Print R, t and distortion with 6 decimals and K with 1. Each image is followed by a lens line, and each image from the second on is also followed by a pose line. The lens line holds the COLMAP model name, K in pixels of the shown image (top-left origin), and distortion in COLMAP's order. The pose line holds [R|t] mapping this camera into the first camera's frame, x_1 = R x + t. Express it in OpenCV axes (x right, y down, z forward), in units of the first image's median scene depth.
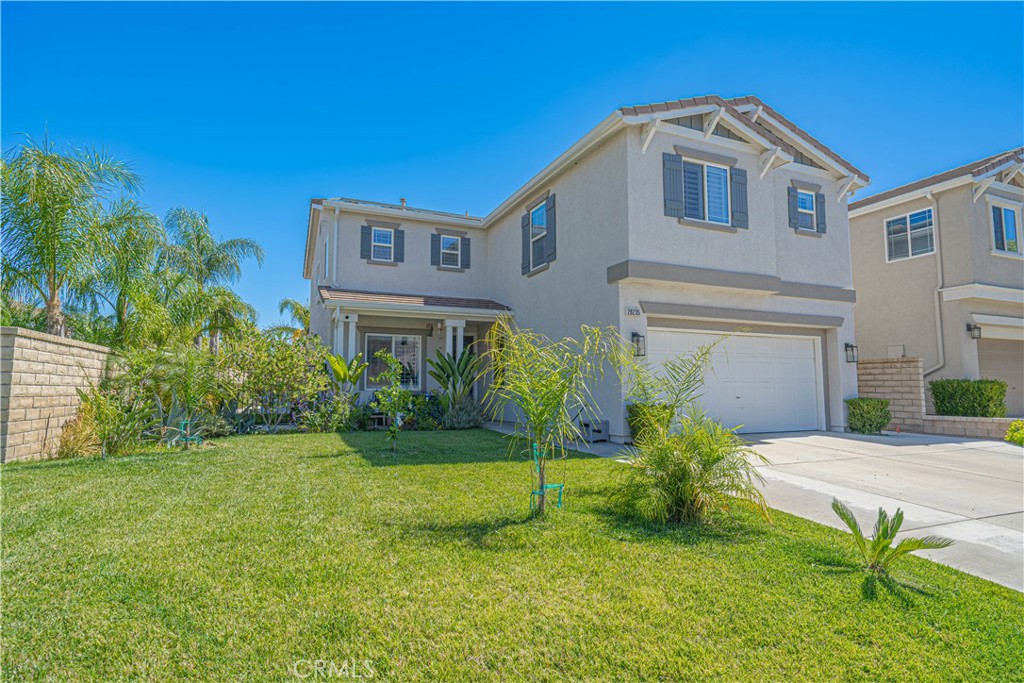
lens RADIAL K [[548.6, 0, 513.1], [0, 548.6, 343.4], [0, 0, 1]] dist [0.020489, 0.000879]
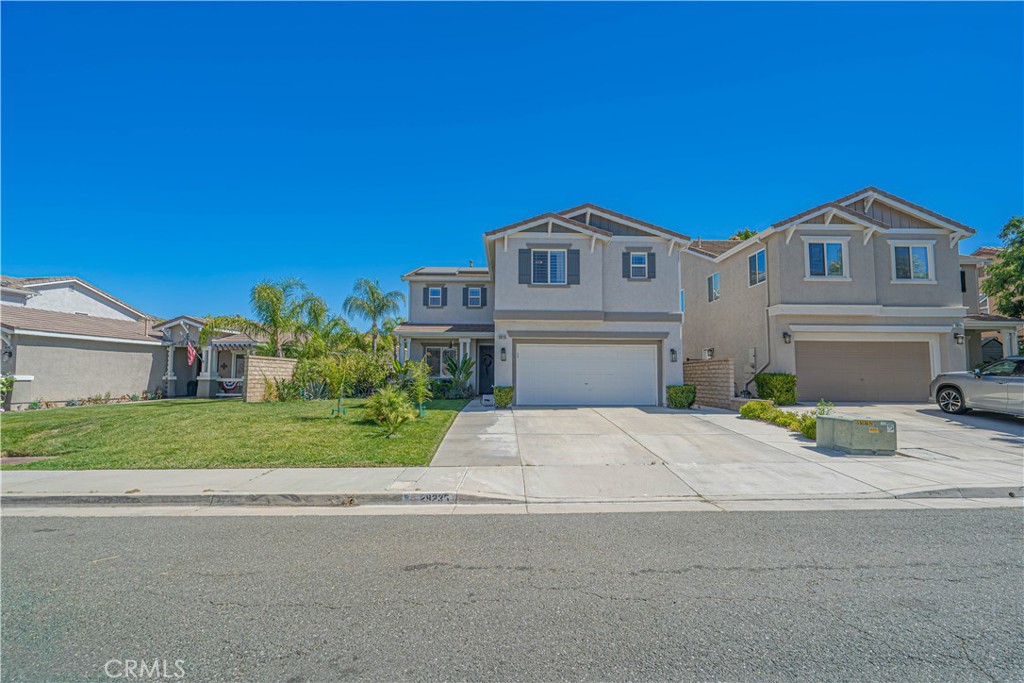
lens RADIAL K [[479.5, 0, 516.0], [0, 479.5, 339.7], [0, 0, 1]] dist [0.002325, 0.003669]
pose [[0.916810, -0.026562, -0.398440, 0.731882], [0.027808, 0.999610, -0.002652, -0.034495], [0.398355, -0.008649, 0.917190, -0.384030]]
